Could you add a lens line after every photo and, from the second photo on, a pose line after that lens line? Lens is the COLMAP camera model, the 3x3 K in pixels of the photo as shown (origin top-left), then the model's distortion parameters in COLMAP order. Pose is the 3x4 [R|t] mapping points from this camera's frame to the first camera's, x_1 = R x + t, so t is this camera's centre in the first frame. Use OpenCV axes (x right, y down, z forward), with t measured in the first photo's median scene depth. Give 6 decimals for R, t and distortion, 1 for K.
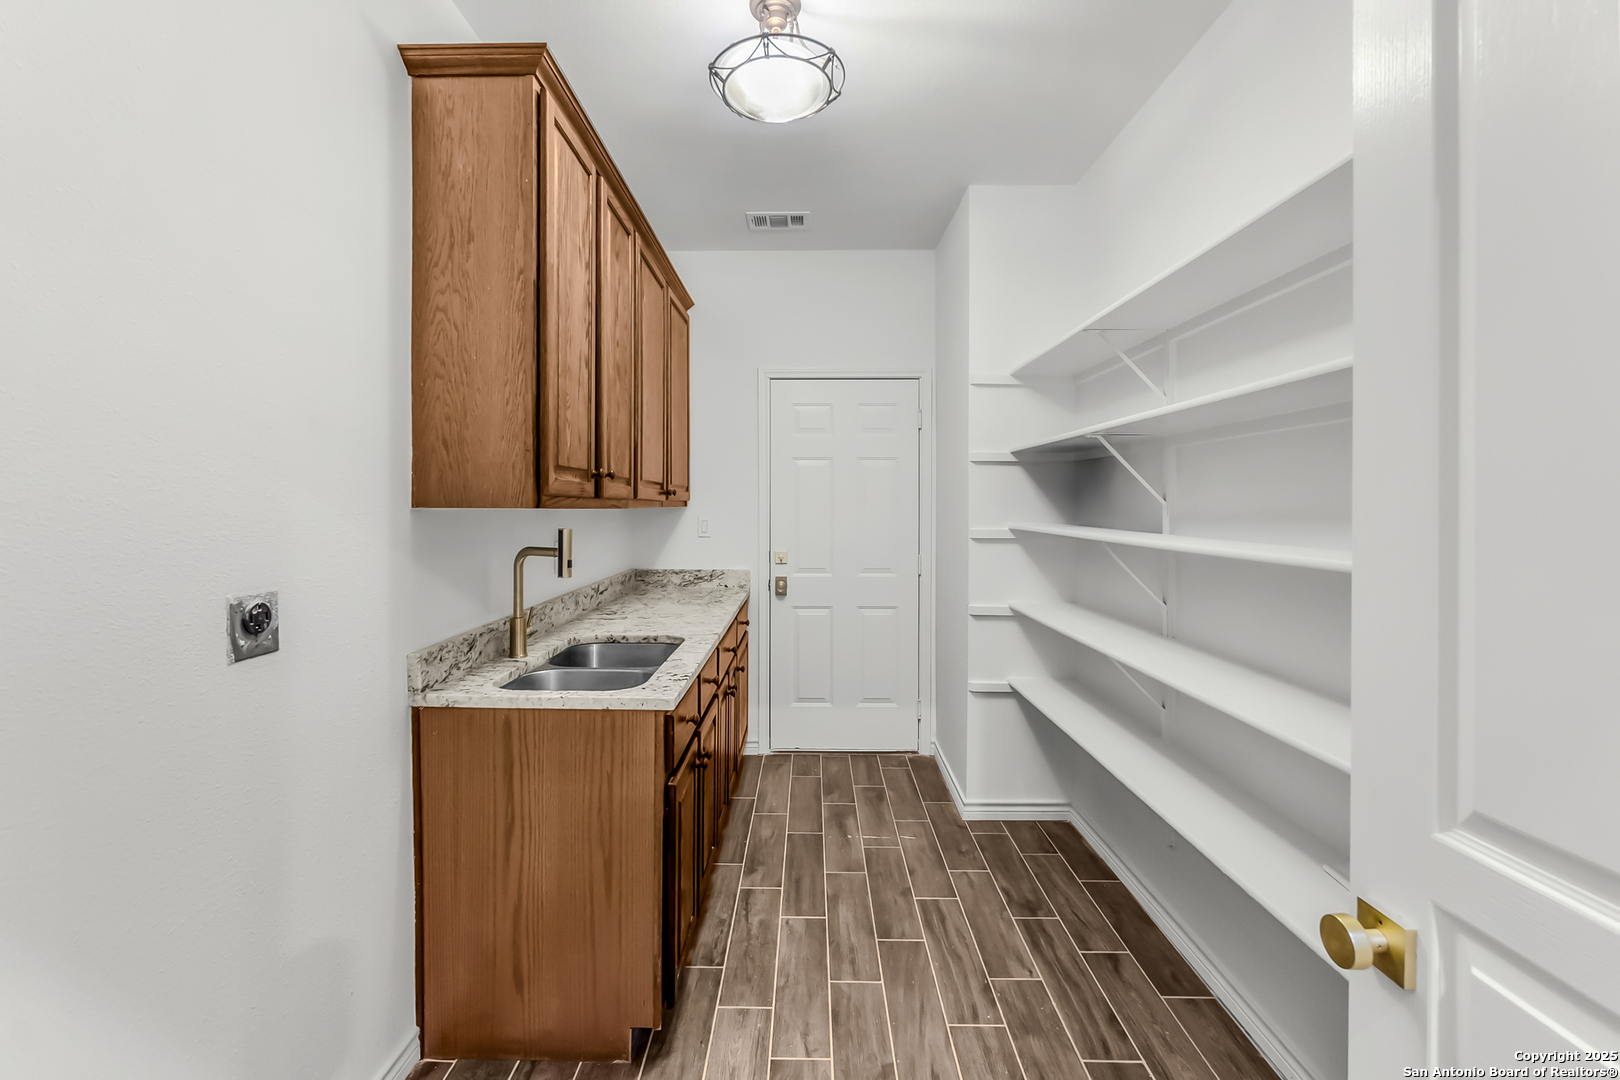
lens RADIAL K [[705.3, 0, 805.4], [0, 705.3, 539.5], [0, 0, 1]] dist [-0.002448, -0.000023]
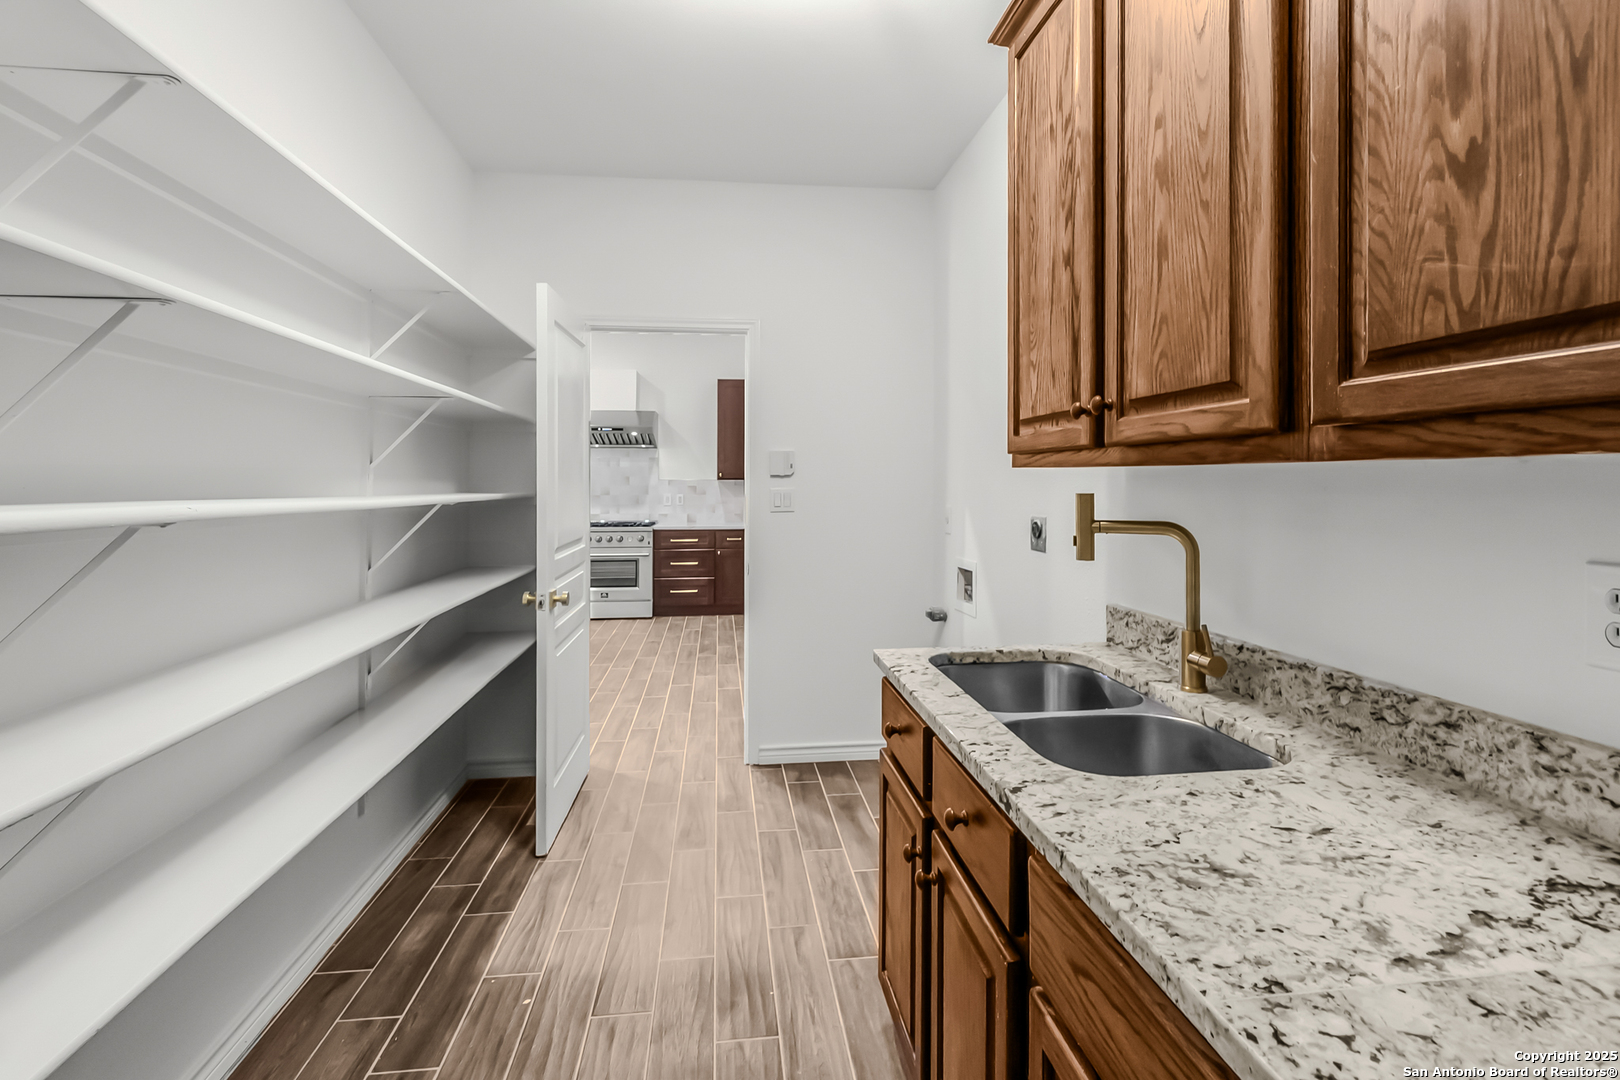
lens RADIAL K [[707.5, 0, 806.4], [0, 707.5, 479.1], [0, 0, 1]] dist [-0.000581, -0.000007]
pose [[-0.990536, -0.003694, -0.137205, 0.048353], [-0.009822, 0.998983, 0.044009, -0.065881], [0.136903, 0.044940, -0.989565, 1.887298]]
